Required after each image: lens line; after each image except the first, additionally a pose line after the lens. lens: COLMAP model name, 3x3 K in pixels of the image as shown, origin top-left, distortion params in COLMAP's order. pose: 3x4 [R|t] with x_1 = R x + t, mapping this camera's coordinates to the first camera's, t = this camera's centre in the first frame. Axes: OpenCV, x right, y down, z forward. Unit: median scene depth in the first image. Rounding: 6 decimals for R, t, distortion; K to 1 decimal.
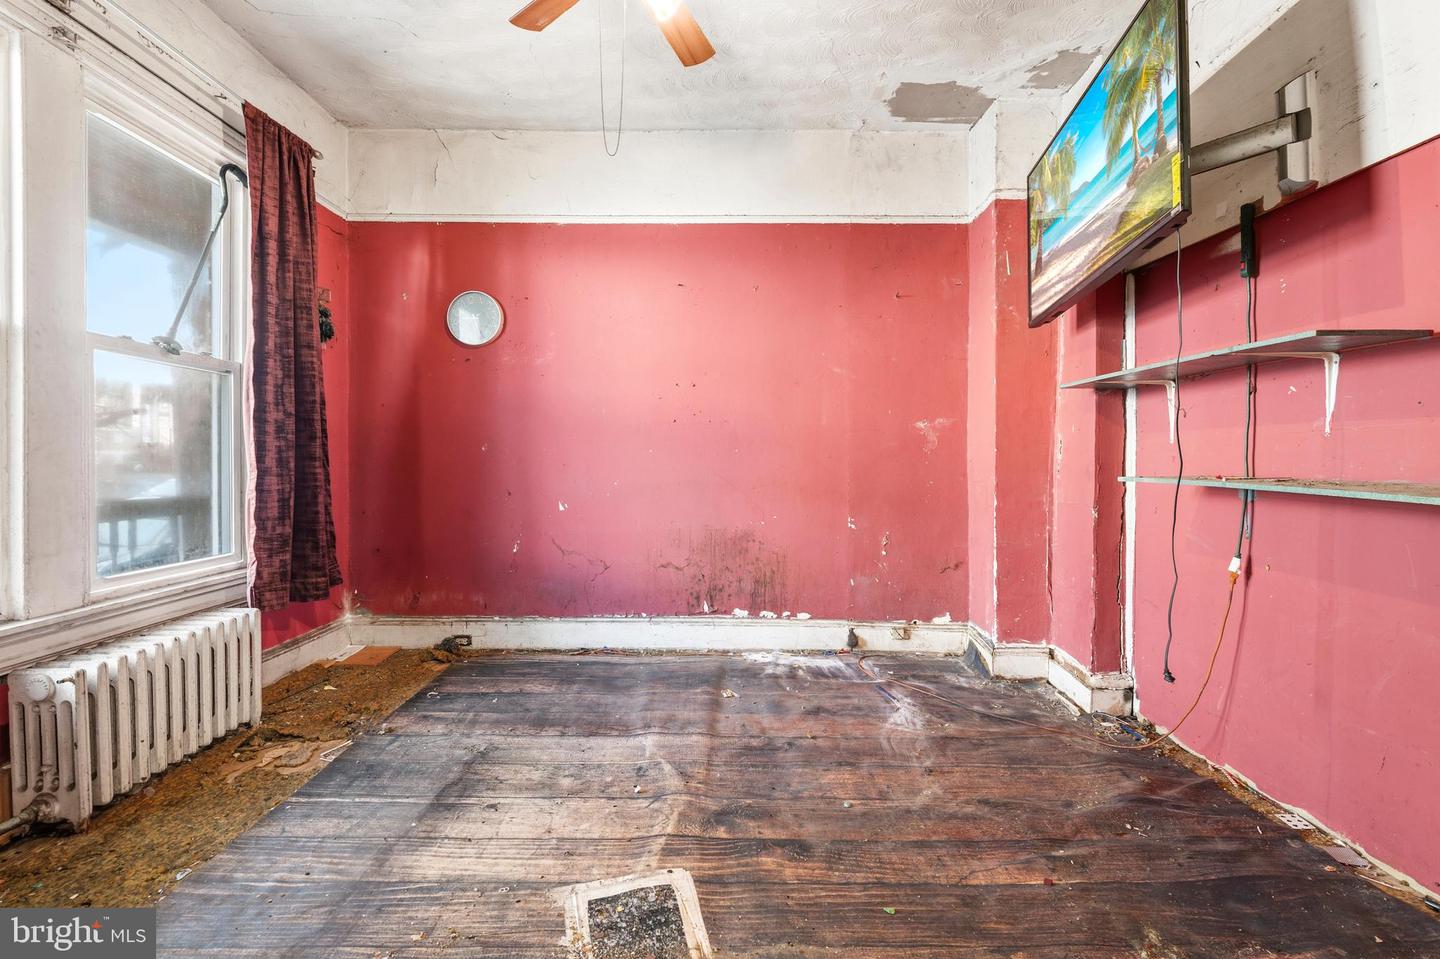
lens RADIAL K [[644.8, 0, 714.1], [0, 644.8, 470.1], [0, 0, 1]] dist [-0.001416, -0.000181]
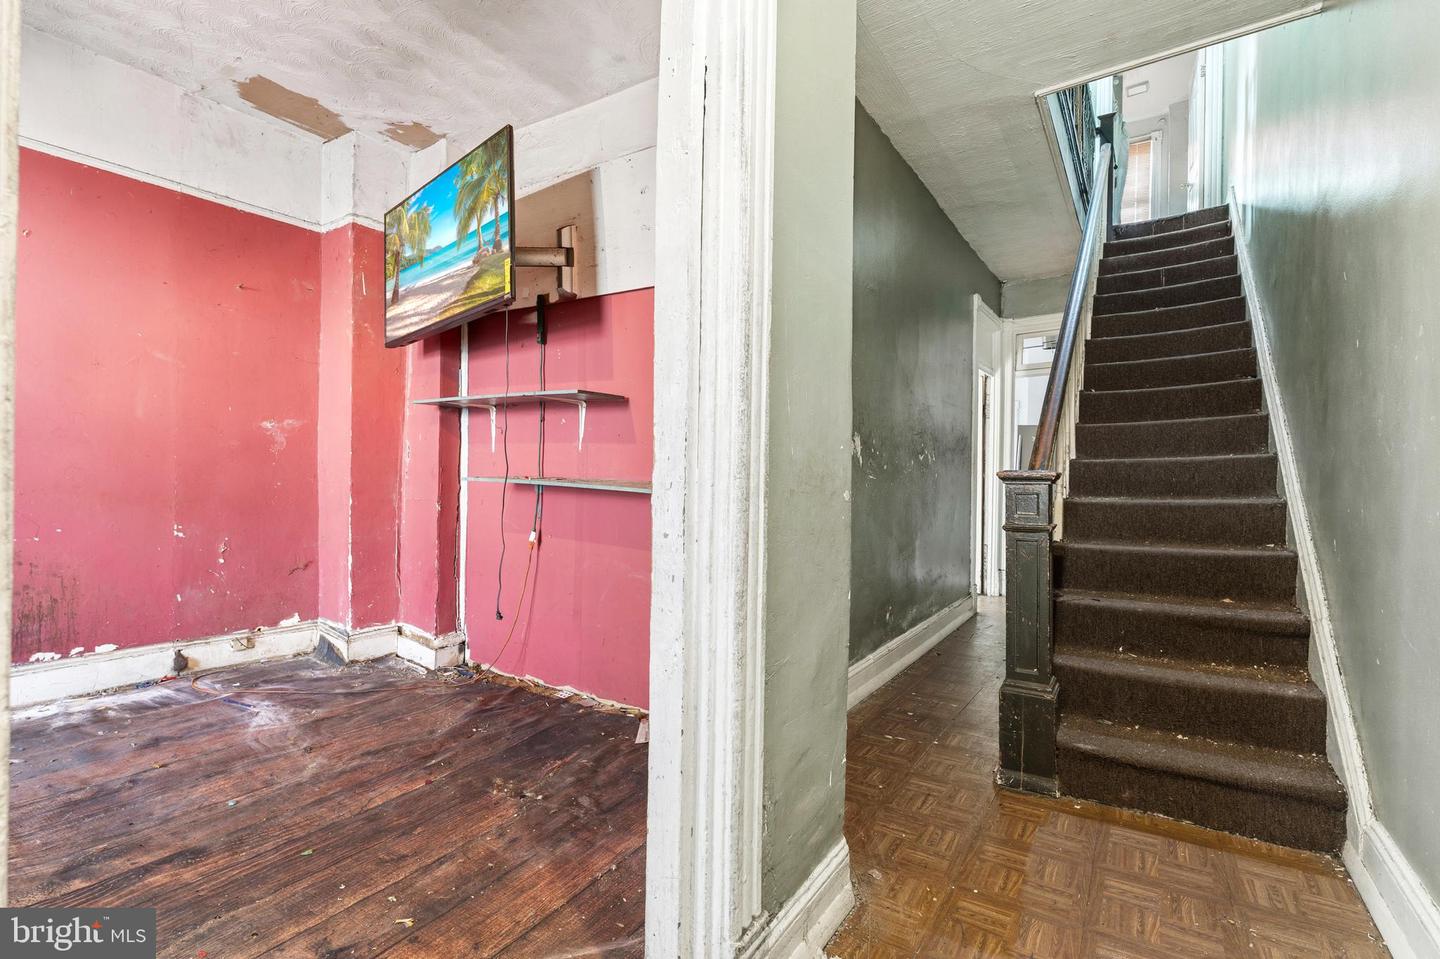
lens RADIAL K [[644.8, 0, 714.1], [0, 644.8, 470.1], [0, 0, 1]] dist [-0.001416, -0.000181]
pose [[0.554128, 0.004823, 0.832418, -0.147996], [-0.004062, 0.999987, -0.003089, -0.001763], [-0.832422, -0.001670, 0.554140, -0.127225]]
